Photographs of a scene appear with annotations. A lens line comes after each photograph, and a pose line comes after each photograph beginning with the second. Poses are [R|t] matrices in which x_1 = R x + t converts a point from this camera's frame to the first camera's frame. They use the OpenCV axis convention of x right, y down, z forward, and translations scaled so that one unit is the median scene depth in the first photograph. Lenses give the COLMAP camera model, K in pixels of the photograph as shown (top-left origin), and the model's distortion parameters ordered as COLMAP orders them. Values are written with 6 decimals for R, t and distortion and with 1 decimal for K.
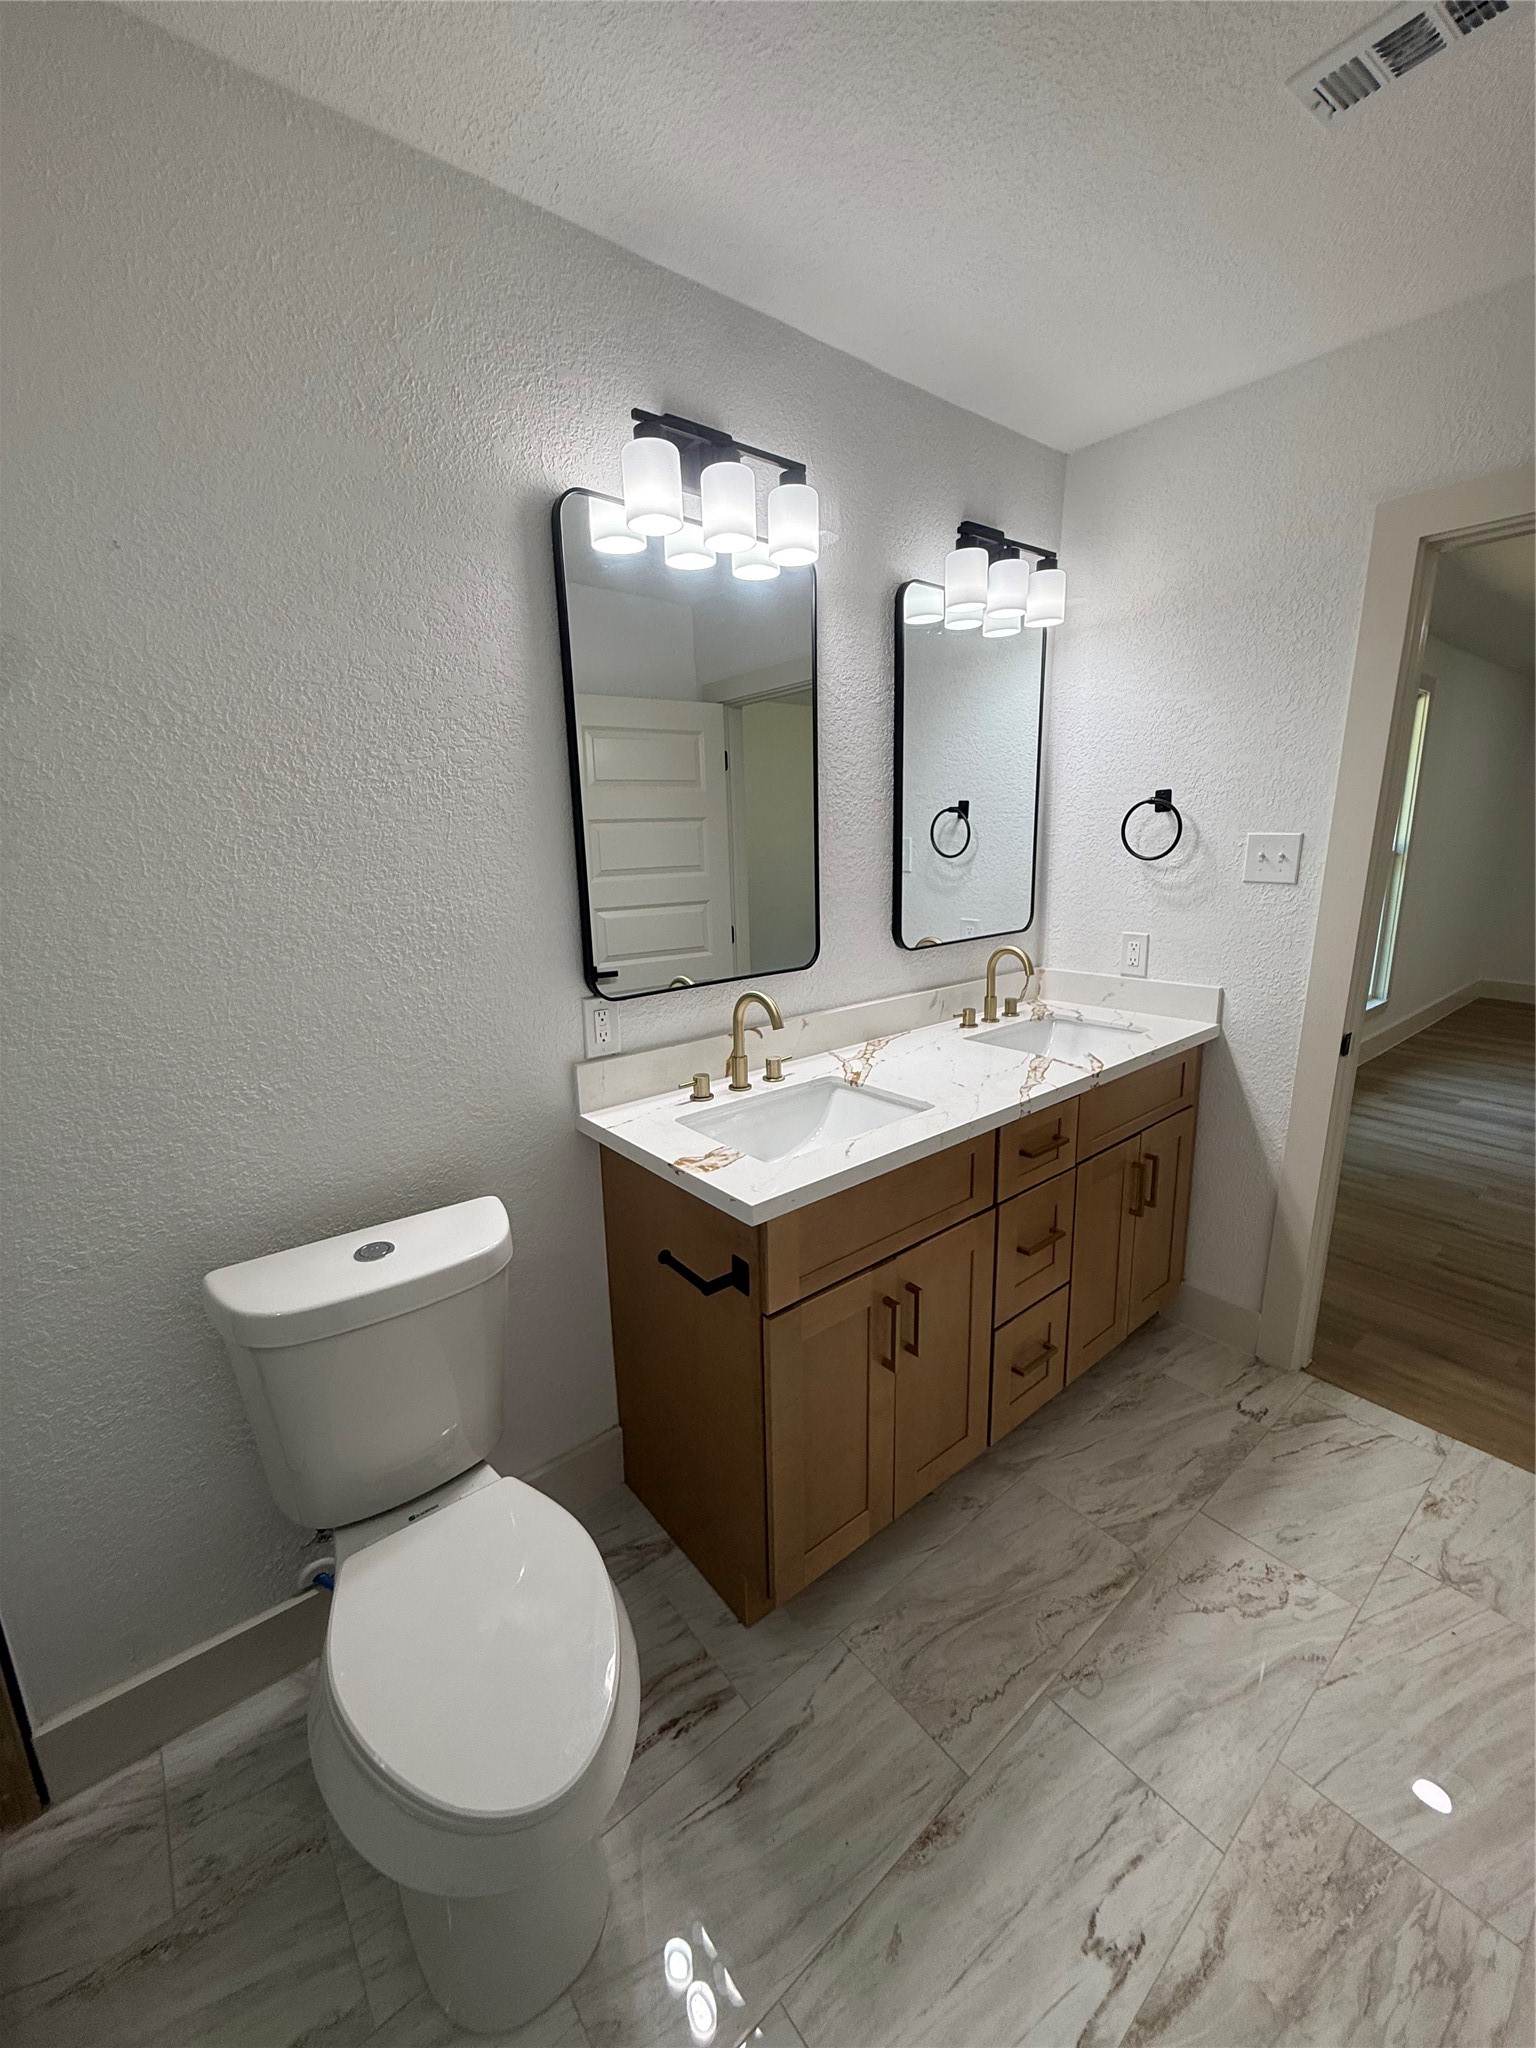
lens RADIAL K [[818.9, 0, 772.1], [0, 818.9, 1020.2], [0, 0, 1]] dist [0.000109, -0.000137]
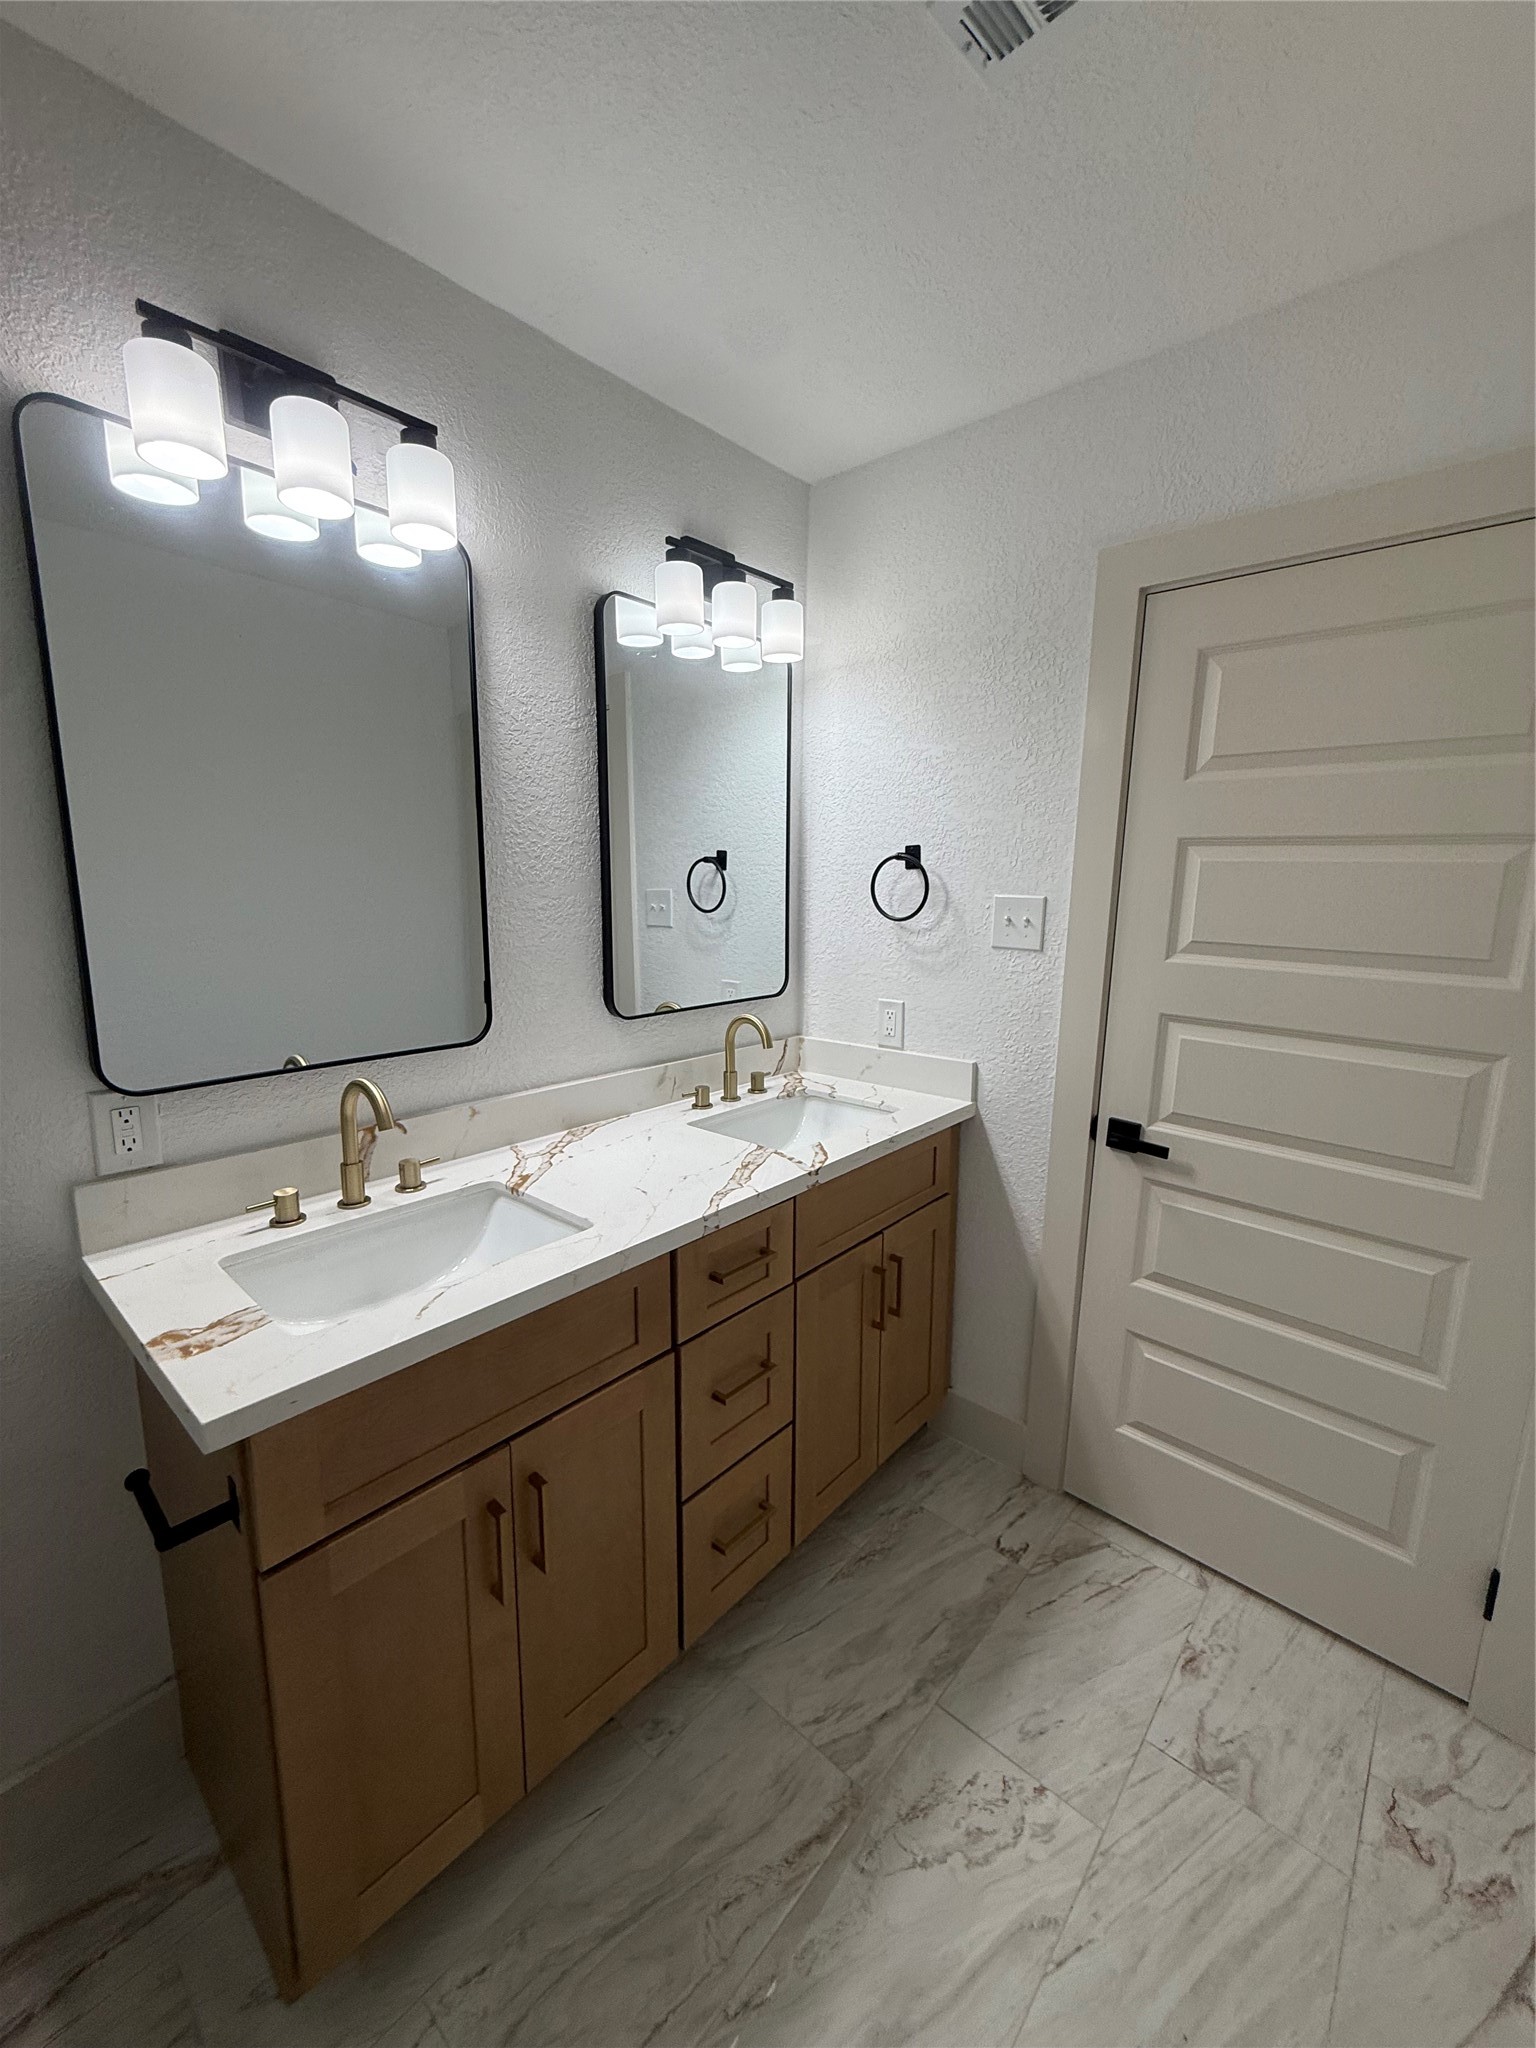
lens RADIAL K [[818.9, 0, 772.1], [0, 818.9, 1020.2], [0, 0, 1]] dist [0.000109, -0.000137]
pose [[0.986588, 0.005312, 0.163144, 0.213400], [0.004620, 0.998161, -0.060438, -0.038760], [-0.163165, 0.060381, 0.984749, 0.166378]]
